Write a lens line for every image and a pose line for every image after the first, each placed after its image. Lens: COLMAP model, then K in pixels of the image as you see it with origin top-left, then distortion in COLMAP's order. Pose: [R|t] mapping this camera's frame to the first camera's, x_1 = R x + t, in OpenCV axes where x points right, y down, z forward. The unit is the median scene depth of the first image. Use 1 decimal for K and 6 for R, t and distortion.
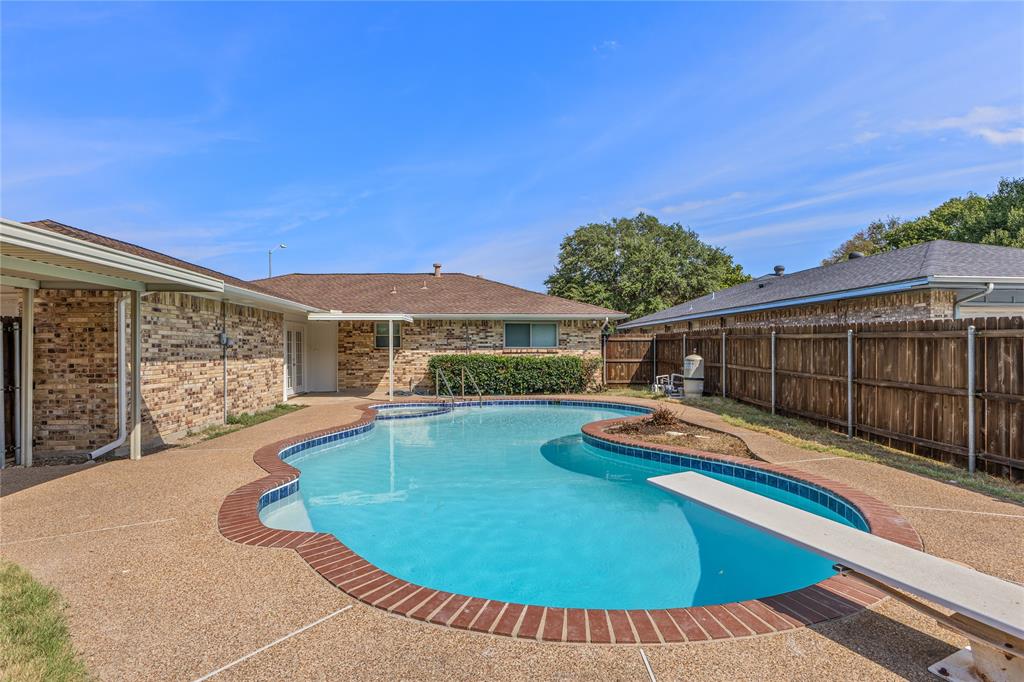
lens RADIAL K [[529.5, 0, 511.0], [0, 529.5, 348.3], [0, 0, 1]] dist [-0.004644, -0.001134]
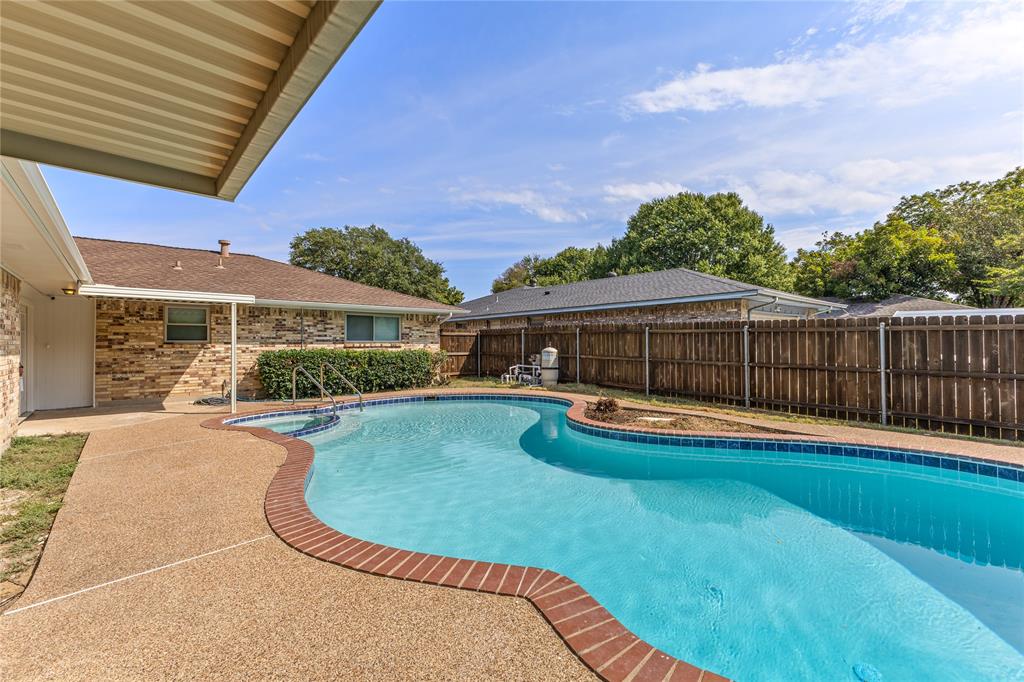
lens RADIAL K [[440.0, 0, 509.6], [0, 440.0, 335.9], [0, 0, 1]] dist [0.011510, -0.001277]
pose [[0.808294, 0.009406, 0.588704, -0.233570], [0.002884, 0.999797, -0.019934, 0.005225], [-0.588772, 0.017810, 0.808103, 0.232151]]
